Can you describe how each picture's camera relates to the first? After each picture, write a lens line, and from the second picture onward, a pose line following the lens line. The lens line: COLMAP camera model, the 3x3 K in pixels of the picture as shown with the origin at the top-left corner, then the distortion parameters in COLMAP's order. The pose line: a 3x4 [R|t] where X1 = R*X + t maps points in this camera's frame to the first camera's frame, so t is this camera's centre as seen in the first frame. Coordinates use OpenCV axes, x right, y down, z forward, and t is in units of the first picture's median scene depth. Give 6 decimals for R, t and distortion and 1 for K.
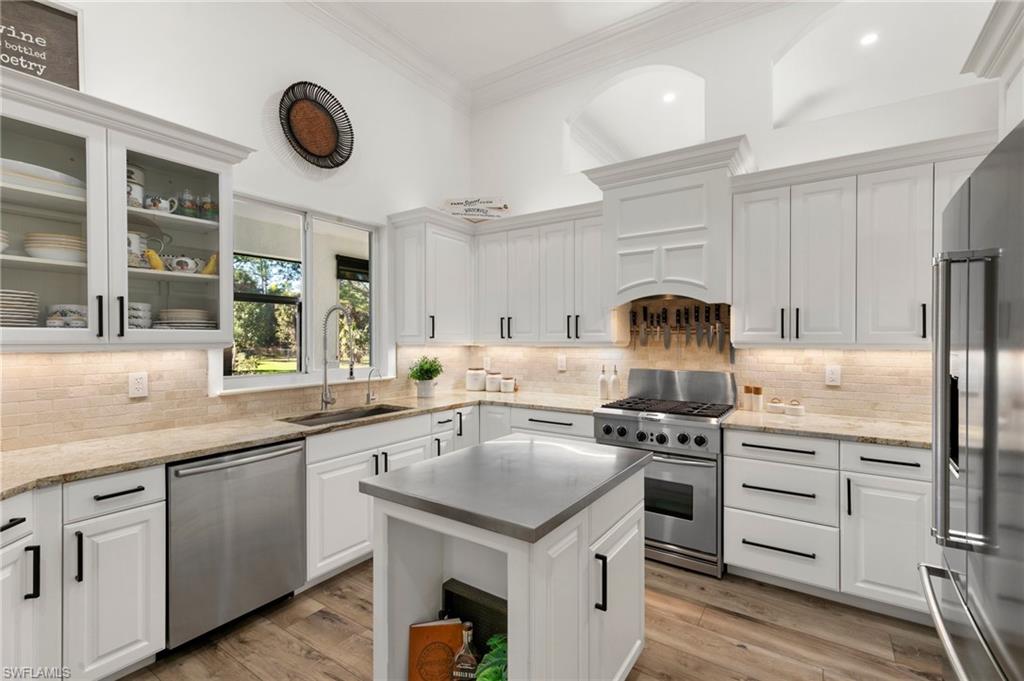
lens RADIAL K [[459.2, 0, 514.1], [0, 459.2, 341.1], [0, 0, 1]] dist [0.011832, -0.002178]
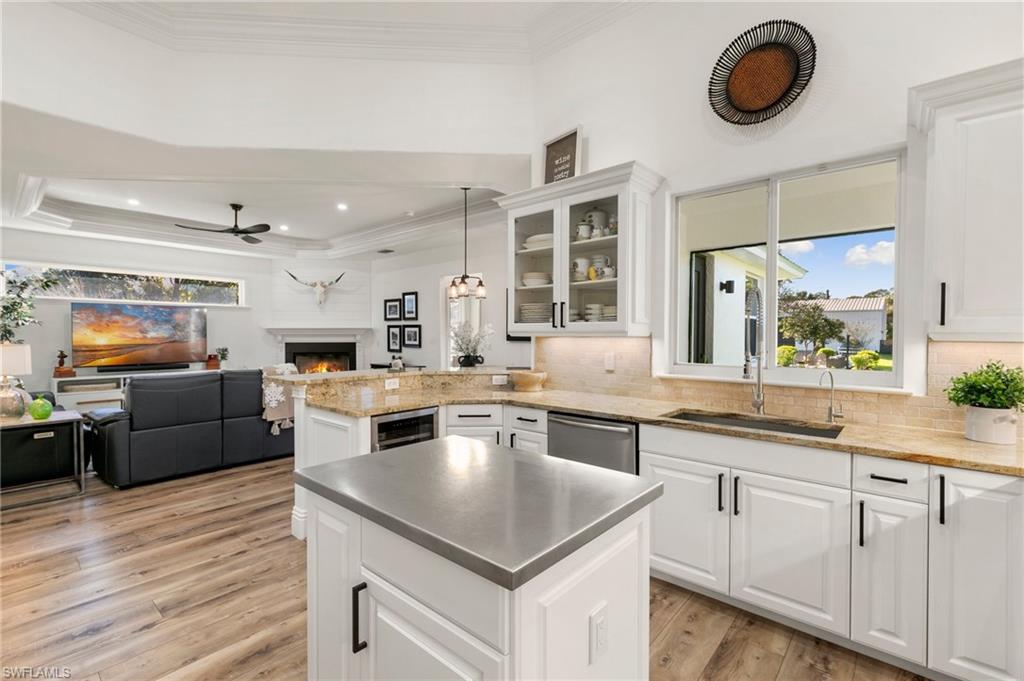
lens RADIAL K [[459.2, 0, 522.2], [0, 459.2, 346.9], [0, 0, 1]] dist [0.011832, -0.002178]
pose [[-0.100230, 0.042280, -0.994066, 0.472653], [-0.001385, 0.999090, 0.042634, -0.007208], [0.994963, 0.005649, -0.100080, 0.661261]]
